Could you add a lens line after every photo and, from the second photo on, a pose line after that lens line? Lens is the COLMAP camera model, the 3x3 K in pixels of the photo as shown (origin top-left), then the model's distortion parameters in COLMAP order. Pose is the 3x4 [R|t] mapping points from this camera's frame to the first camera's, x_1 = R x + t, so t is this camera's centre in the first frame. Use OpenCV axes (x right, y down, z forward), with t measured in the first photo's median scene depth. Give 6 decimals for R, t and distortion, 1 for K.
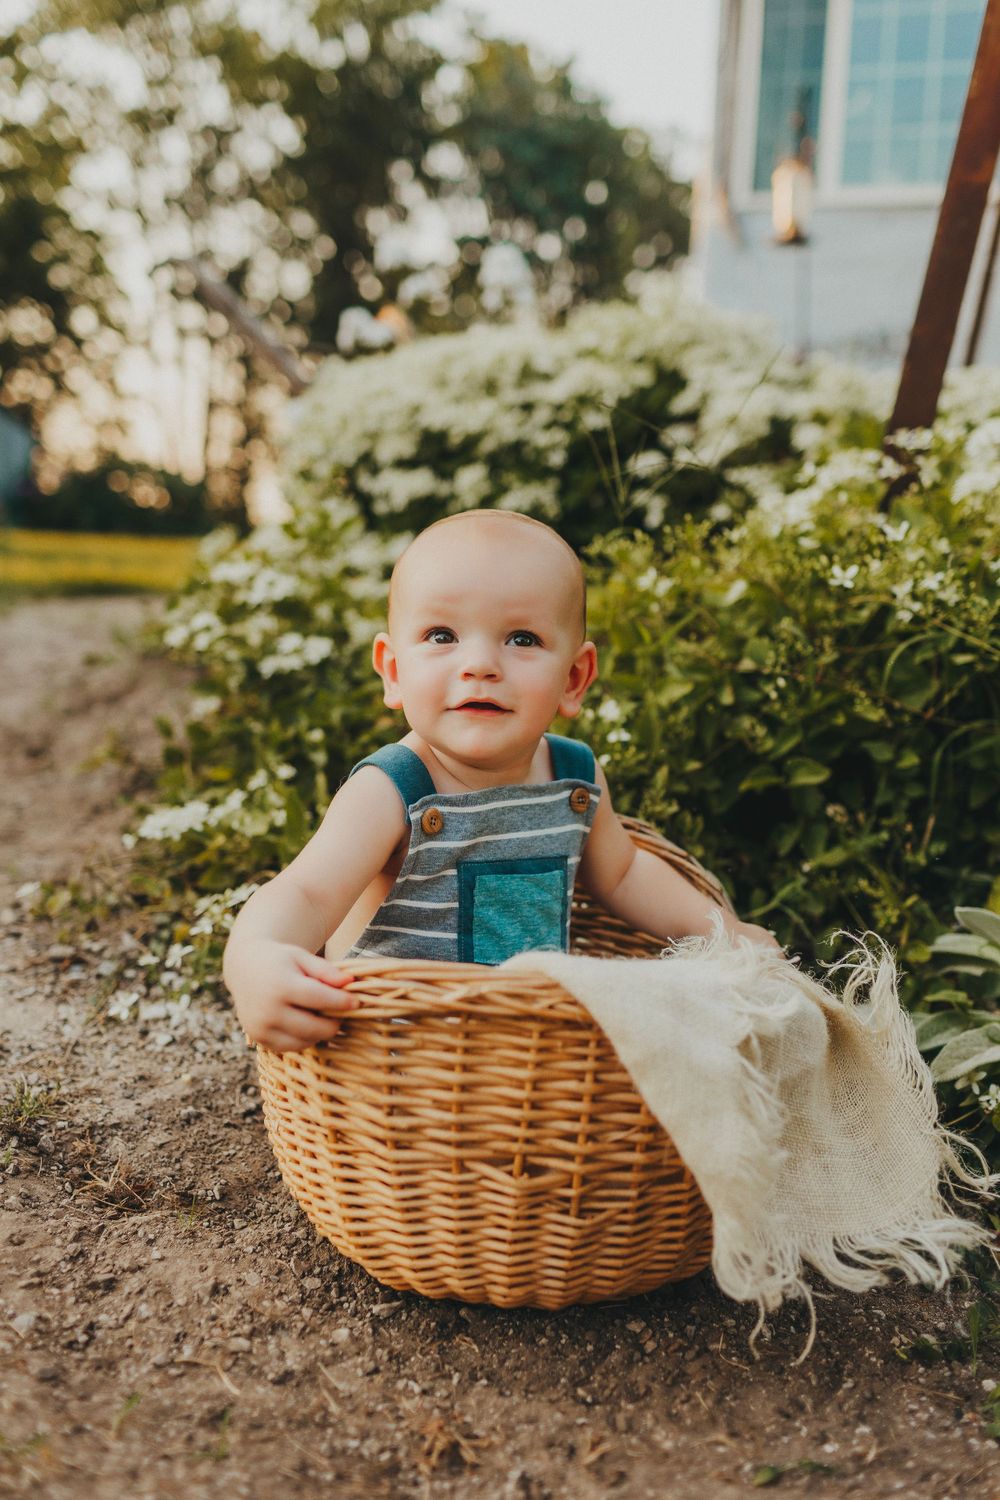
lens RADIAL K [[1357.4, 0, 500.0], [0, 1357.4, 750.0], [0, 0, 1]] dist [-0.003527, 0.002583]
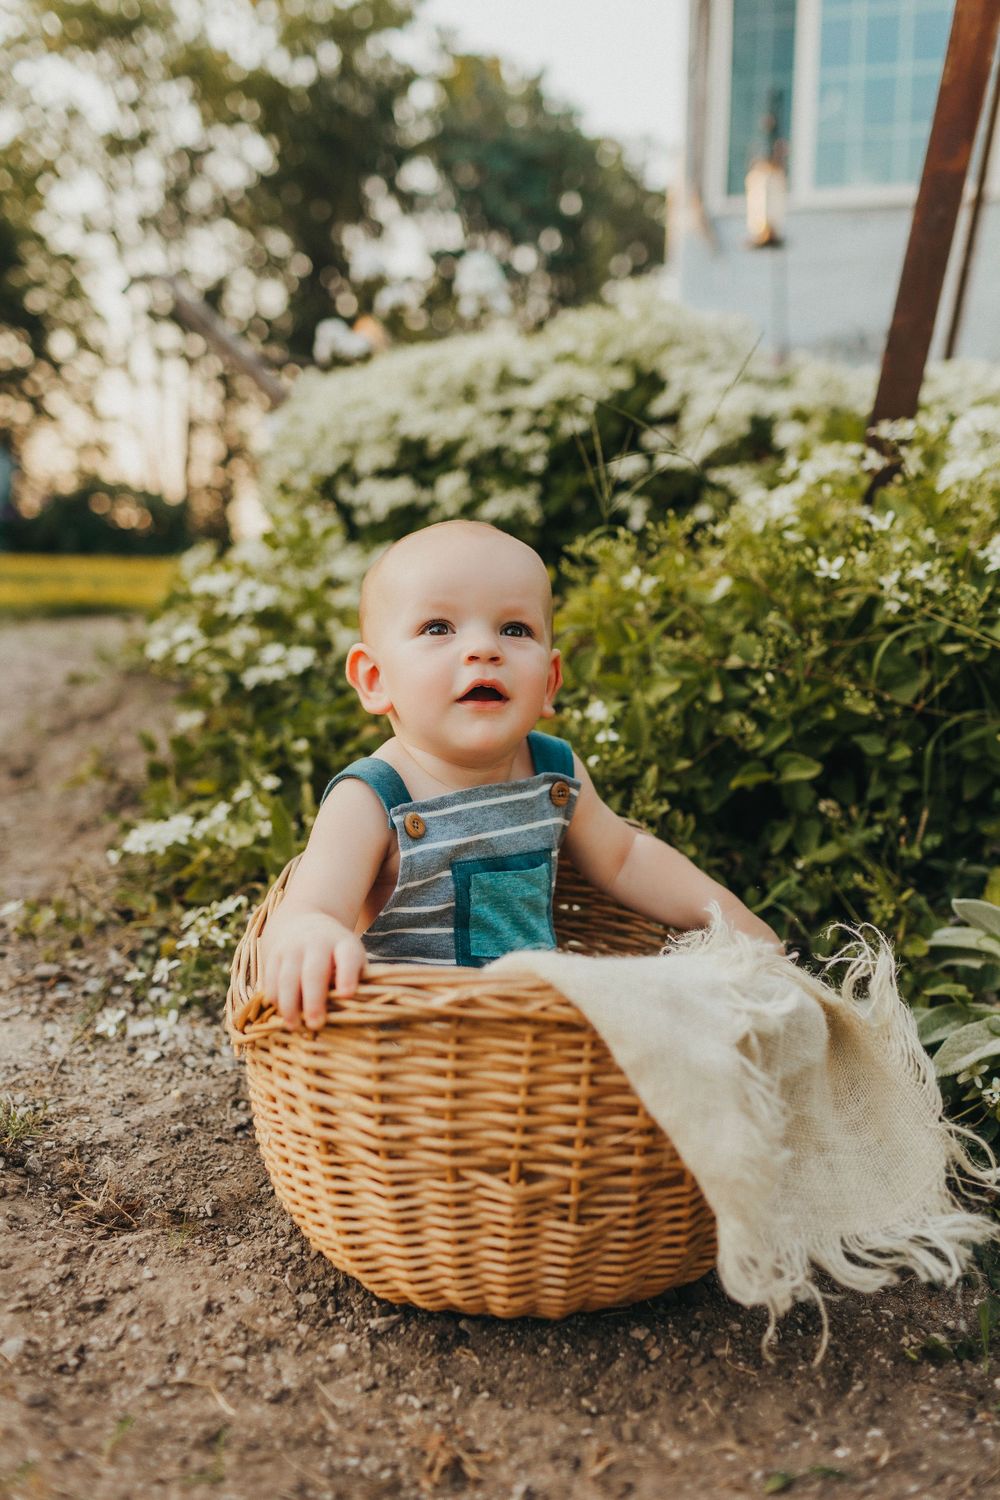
lens RADIAL K [[1356.4, 0, 495.2], [0, 1356.4, 759.9], [0, 0, 1]] dist [-0.004465, 0.003371]
pose [[0.999646, -0.026227, 0.004582, 0.001615], [0.026236, 0.999654, -0.001953, 0.006643], [-0.004529, 0.002073, 0.999988, 0.014124]]
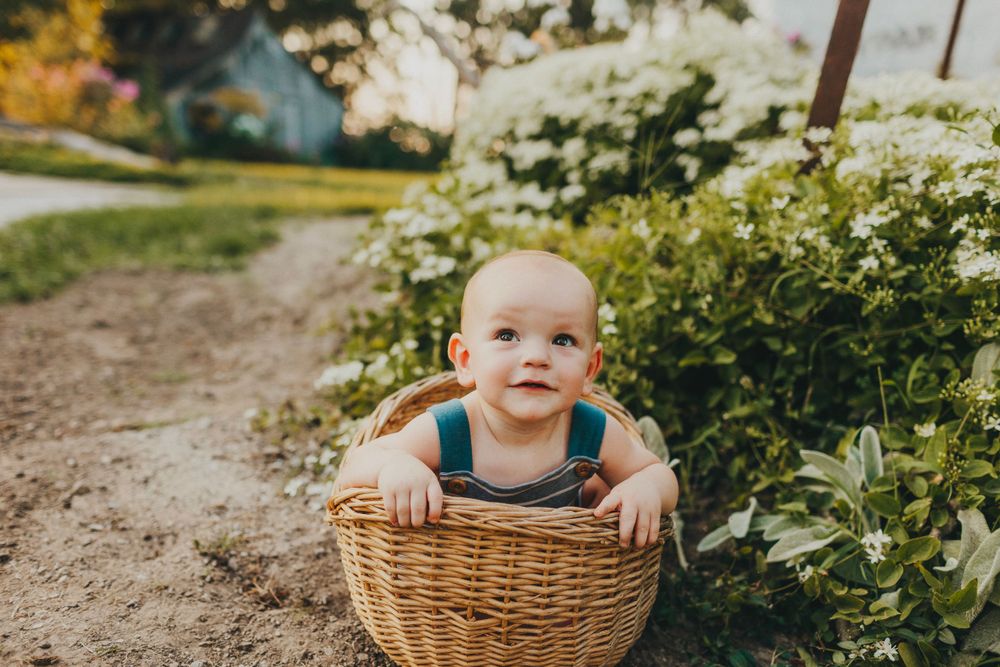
lens RADIAL K [[905.0, 0, 500.0], [0, 905.0, 333.5], [0, 0, 1]] dist [-0.003527, 0.002583]
pose [[0.986635, 0.022040, -0.161451, 0.137305], [-0.017981, 0.999486, 0.026559, -0.031924], [0.161953, -0.023301, 0.986523, -0.058996]]
